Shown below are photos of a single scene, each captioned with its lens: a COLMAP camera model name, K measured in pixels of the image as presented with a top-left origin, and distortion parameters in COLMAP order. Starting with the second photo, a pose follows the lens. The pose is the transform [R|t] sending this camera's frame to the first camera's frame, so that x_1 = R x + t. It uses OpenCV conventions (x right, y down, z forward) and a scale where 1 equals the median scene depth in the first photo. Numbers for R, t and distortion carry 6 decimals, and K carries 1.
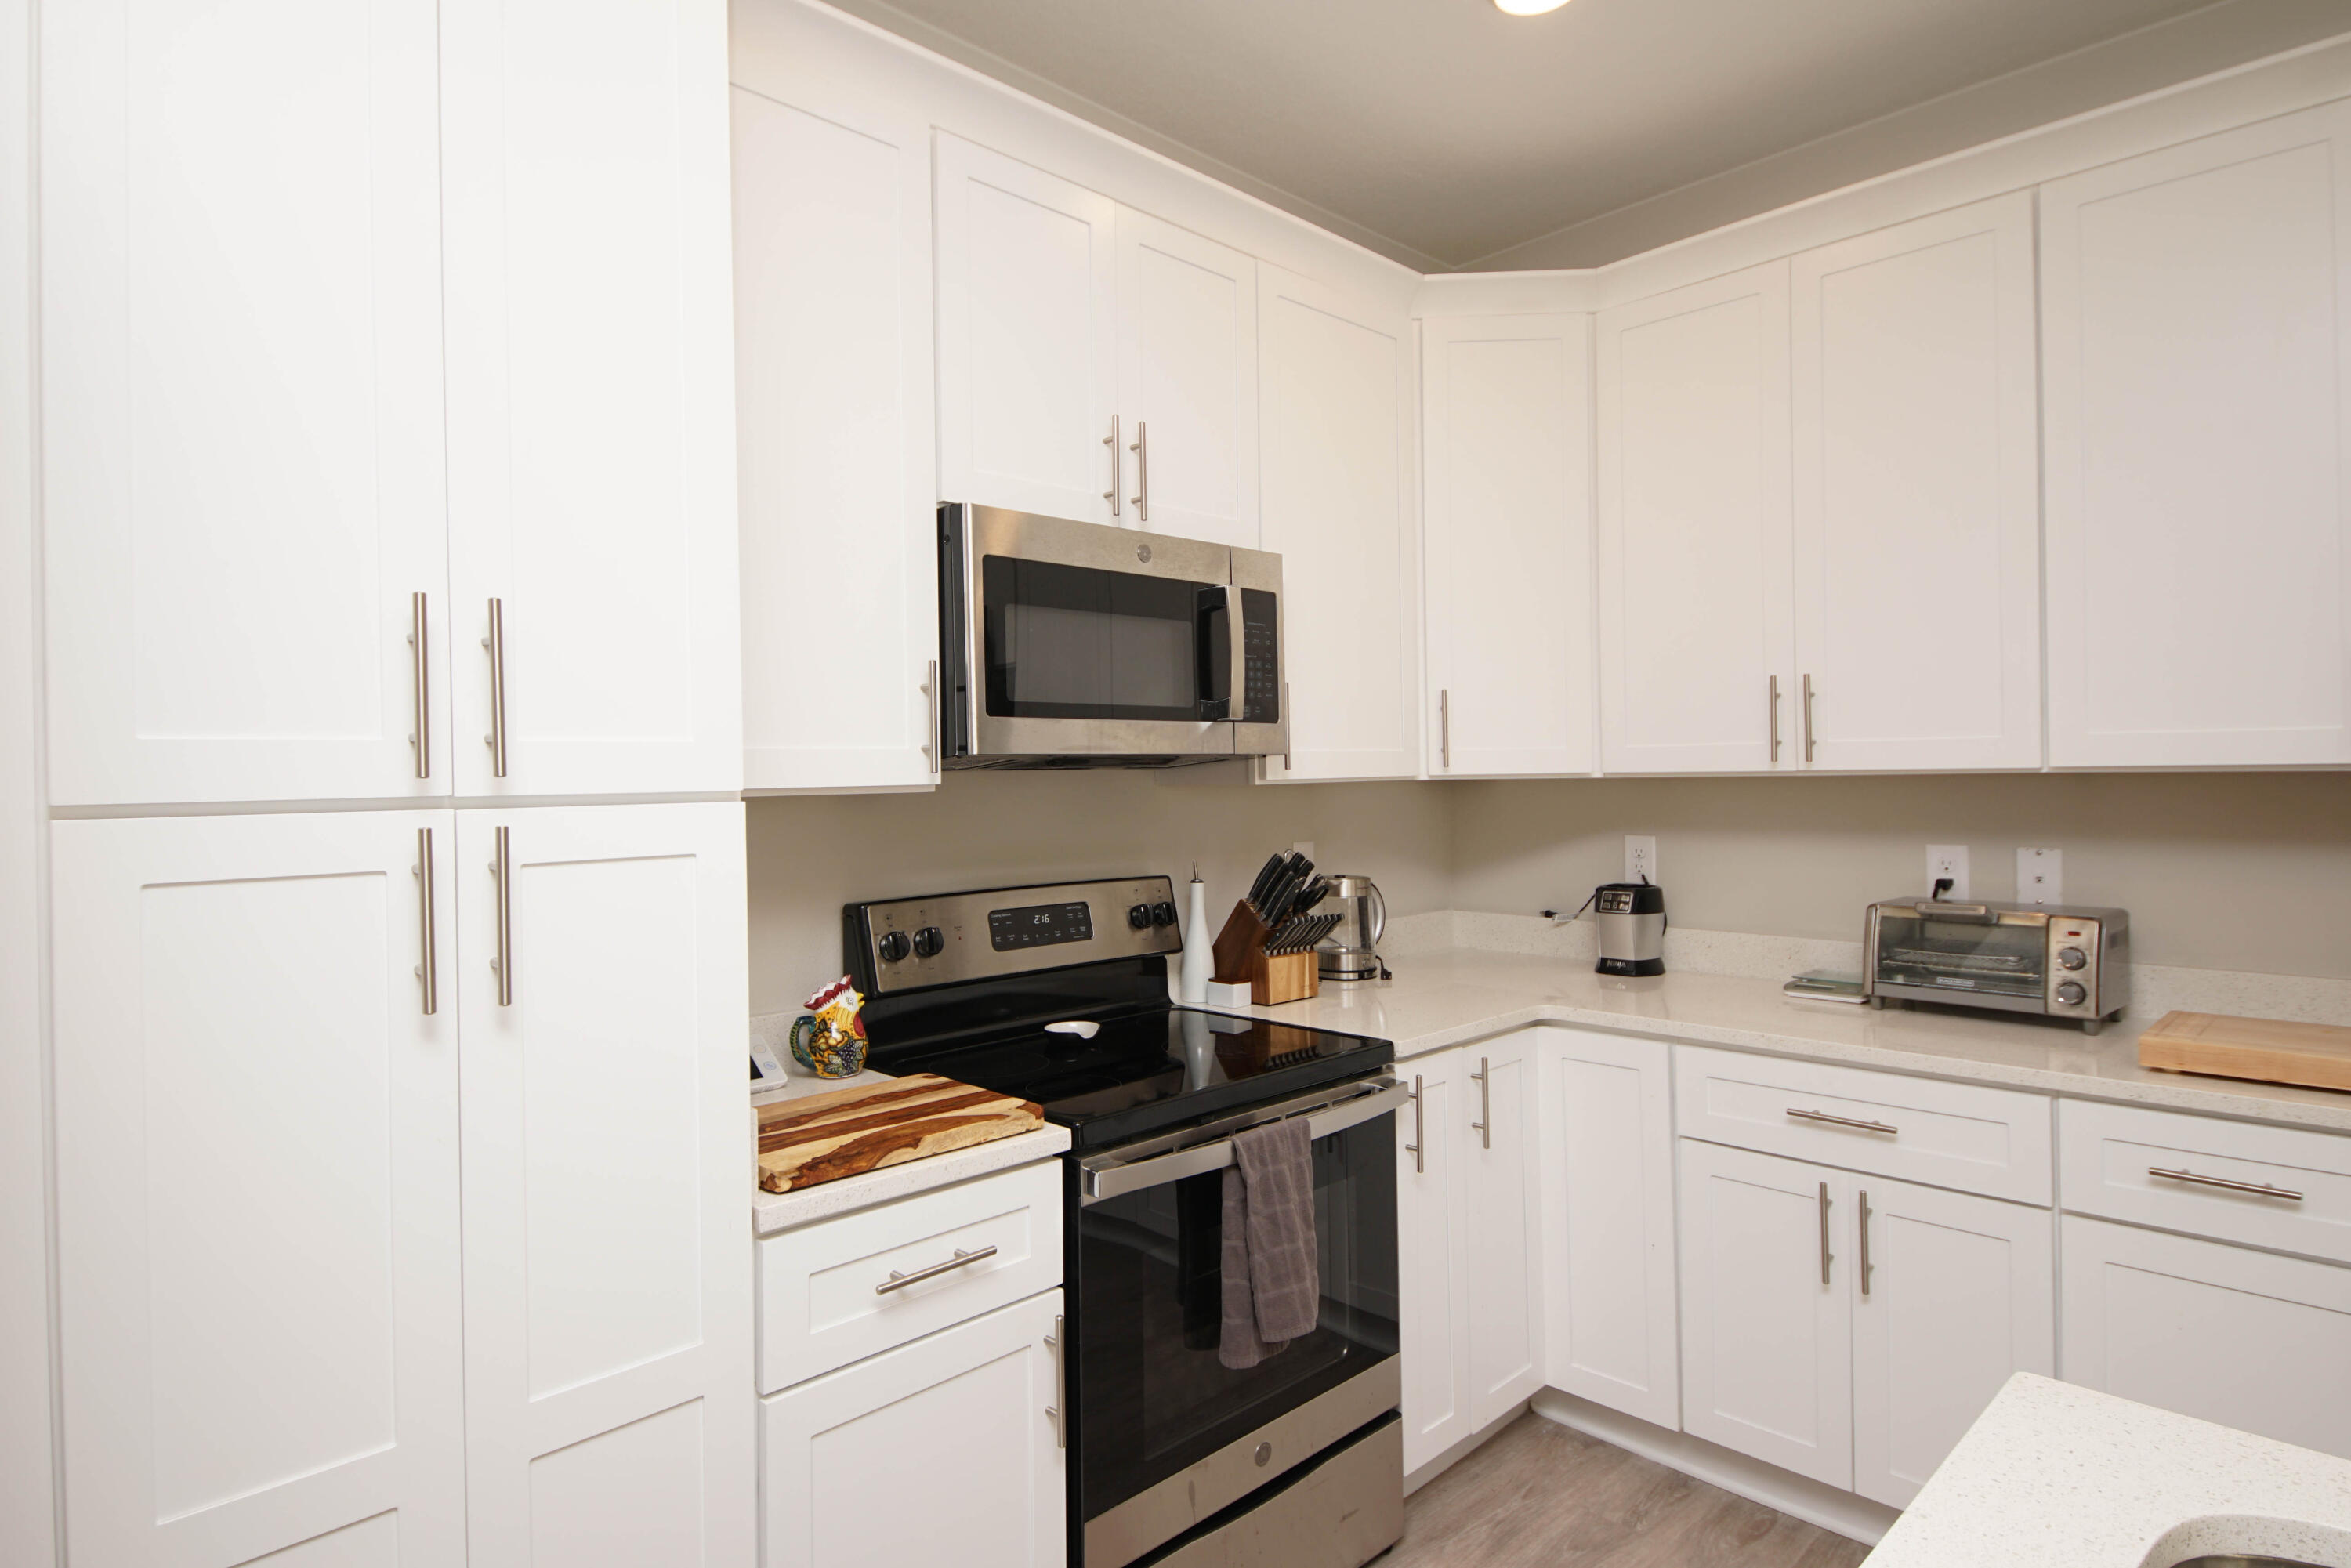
lens RADIAL K [[1259.7, 0, 1156.5], [0, 1259.7, 769.0], [0, 0, 1]] dist [0.038446, -0.034824]
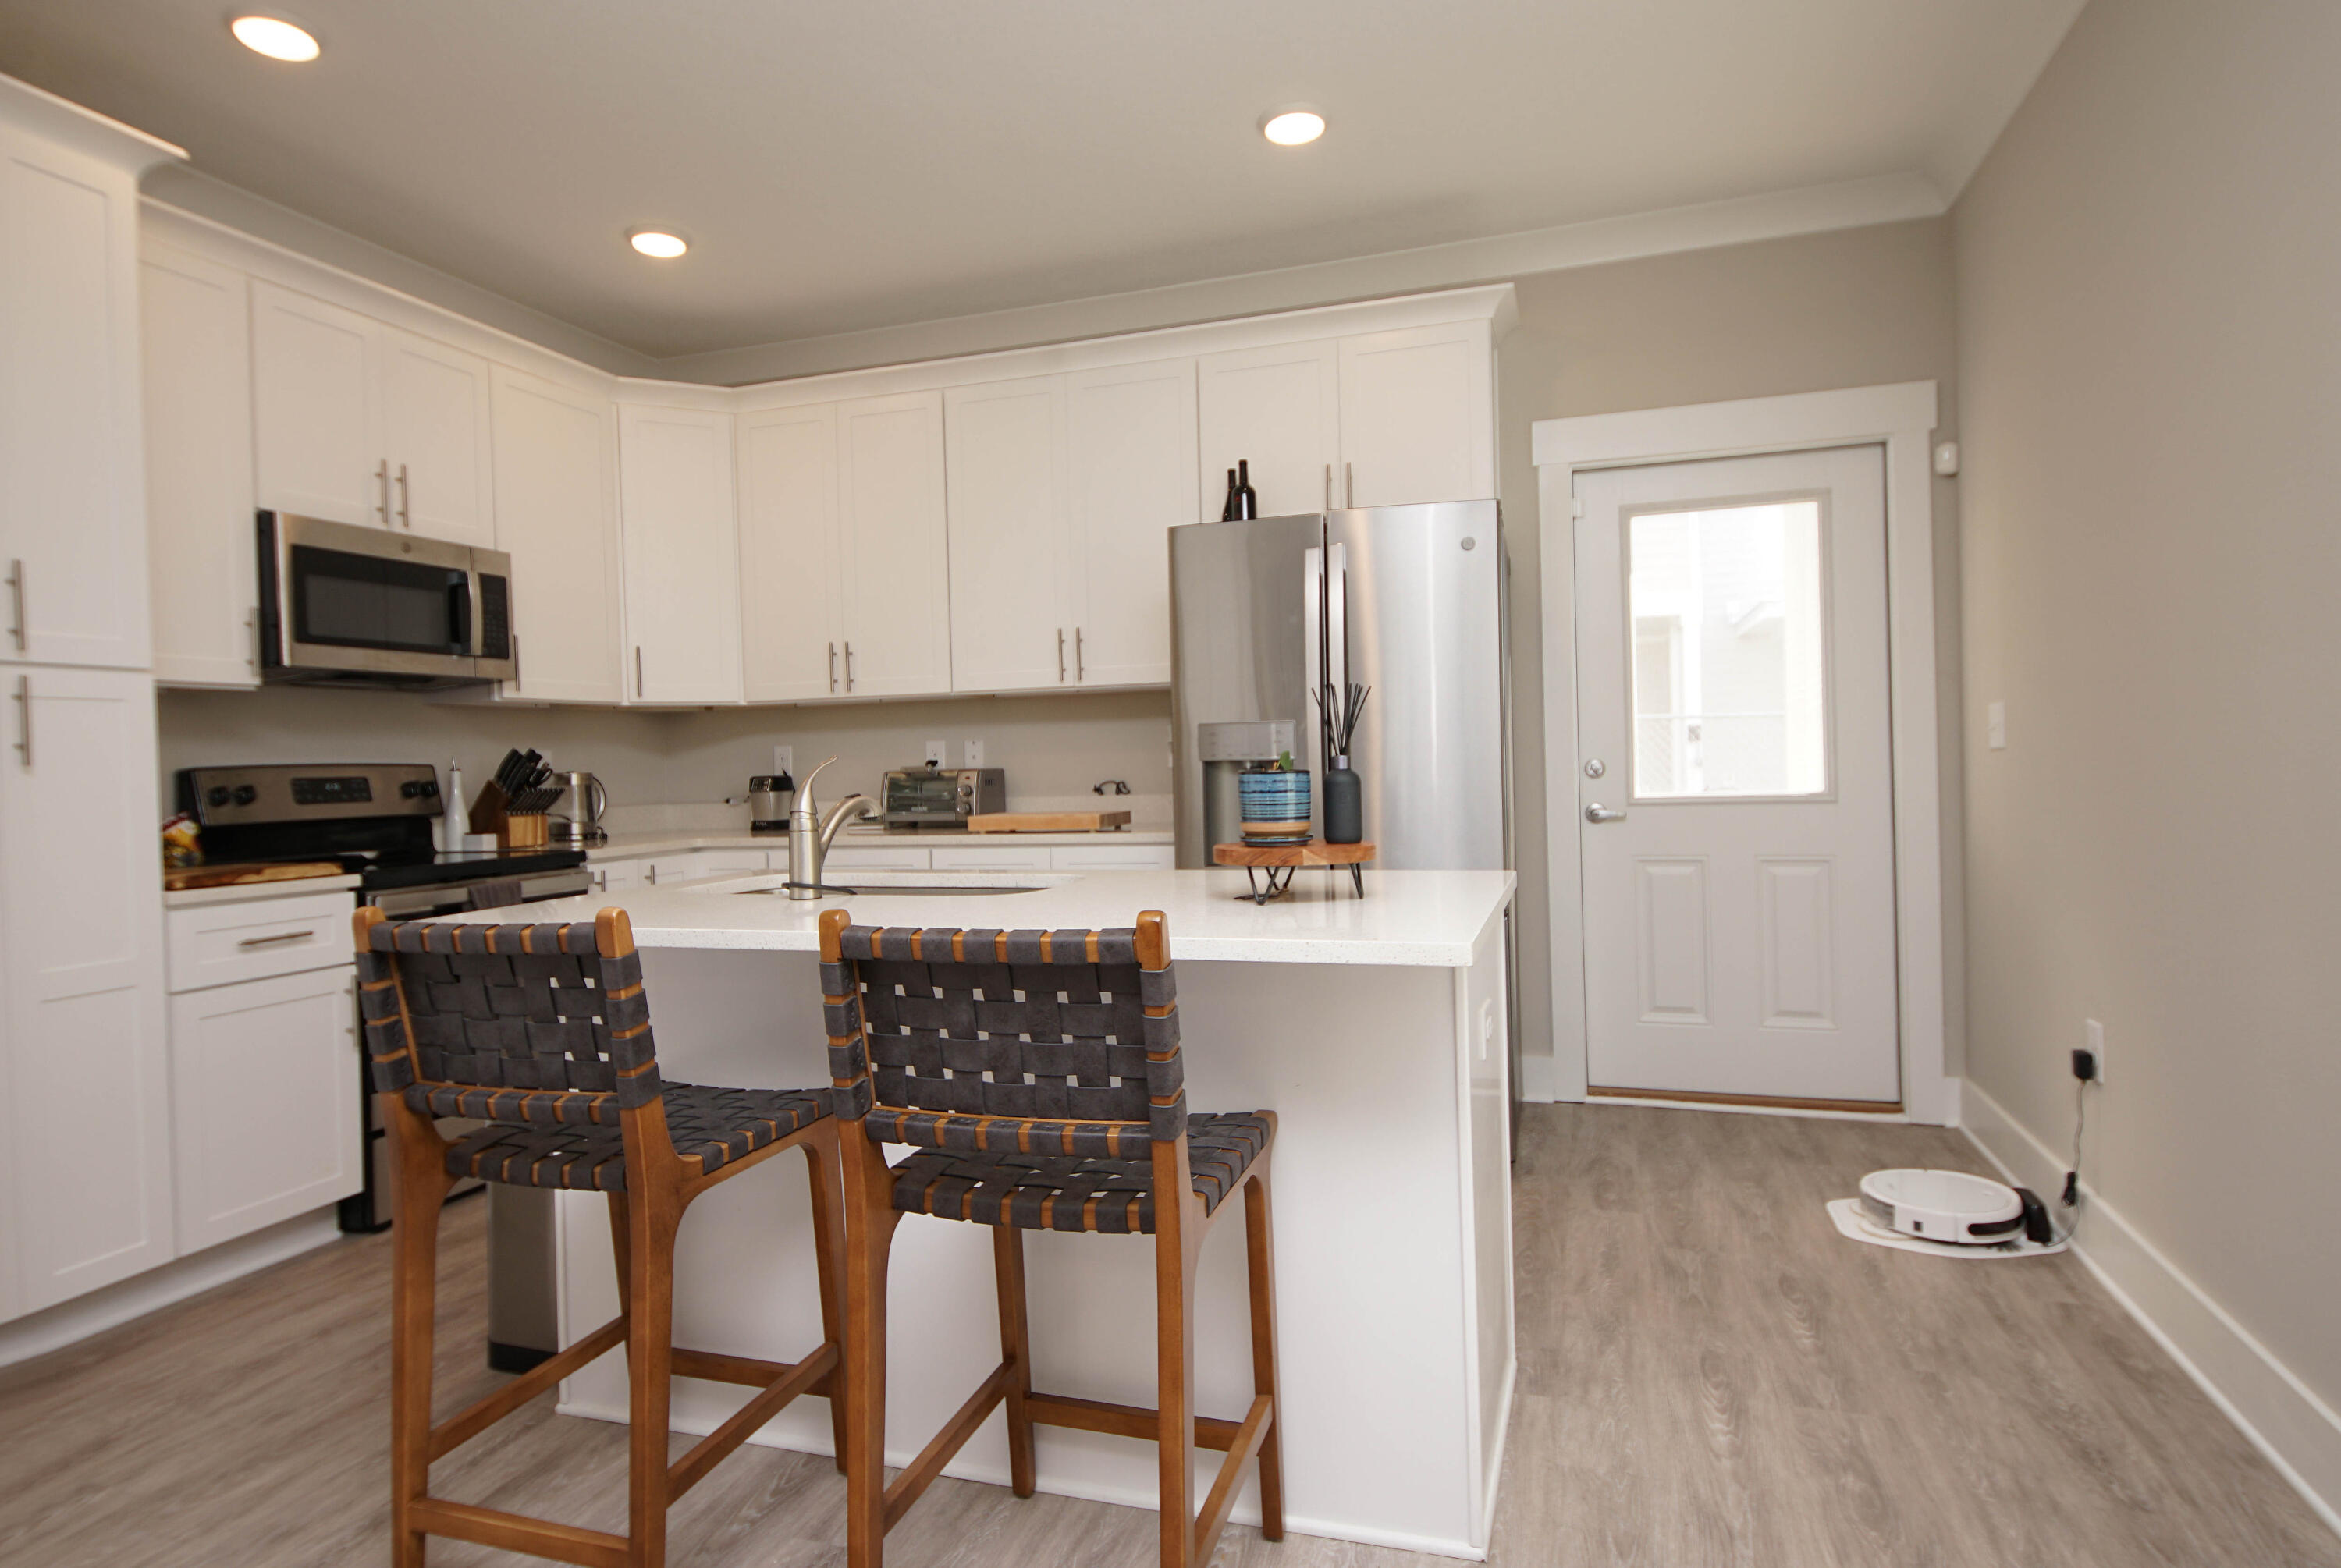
lens RADIAL K [[1299.6, 0, 1156.3], [0, 1299.6, 769.4], [0, 0, 1]] dist [0.044059, -0.038338]
pose [[0.881905, -0.014047, 0.471217, 0.037054], [0.013989, 0.999896, 0.003626, 0.110208], [-0.471219, 0.003394, 0.882010, -0.859562]]
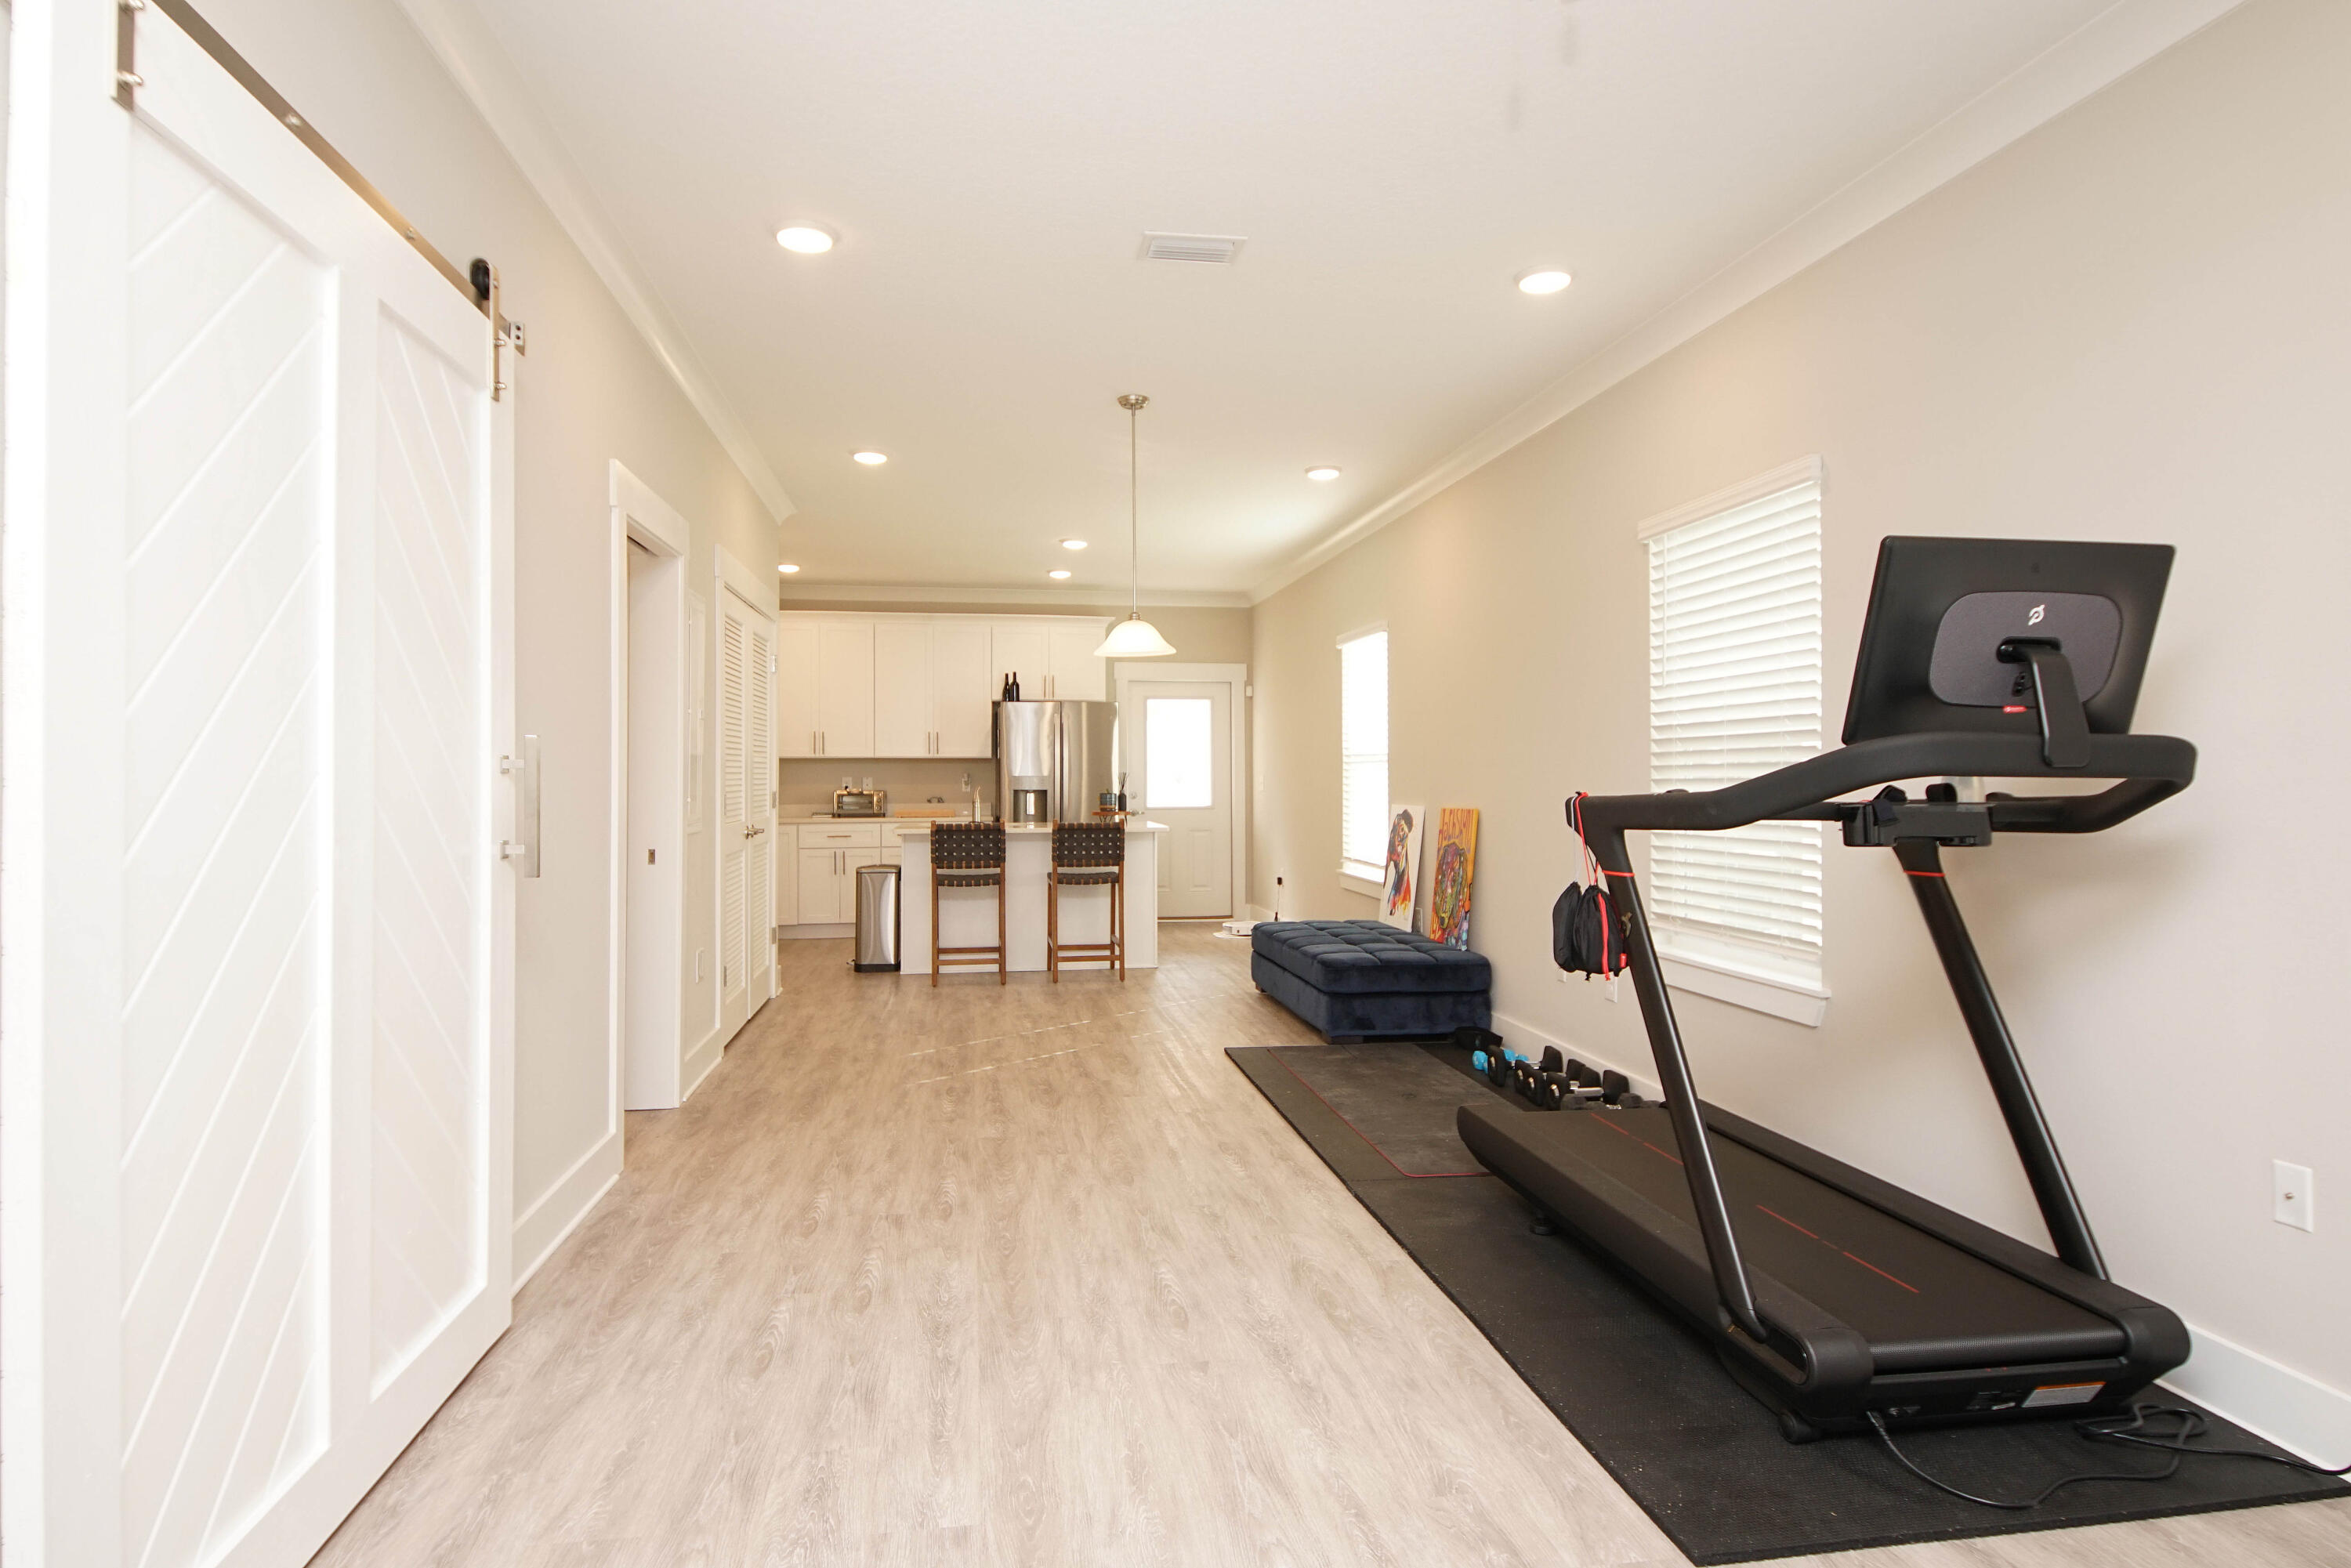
lens RADIAL K [[1259.7, 0, 1156.5], [0, 1259.7, 769.0], [0, 0, 1]] dist [0.038446, -0.034824]
pose [[0.573816, 0.020355, 0.818731, -2.223071], [-0.007455, 0.999779, -0.019631, 0.116663], [-0.818950, 0.005161, 0.573841, -2.209767]]
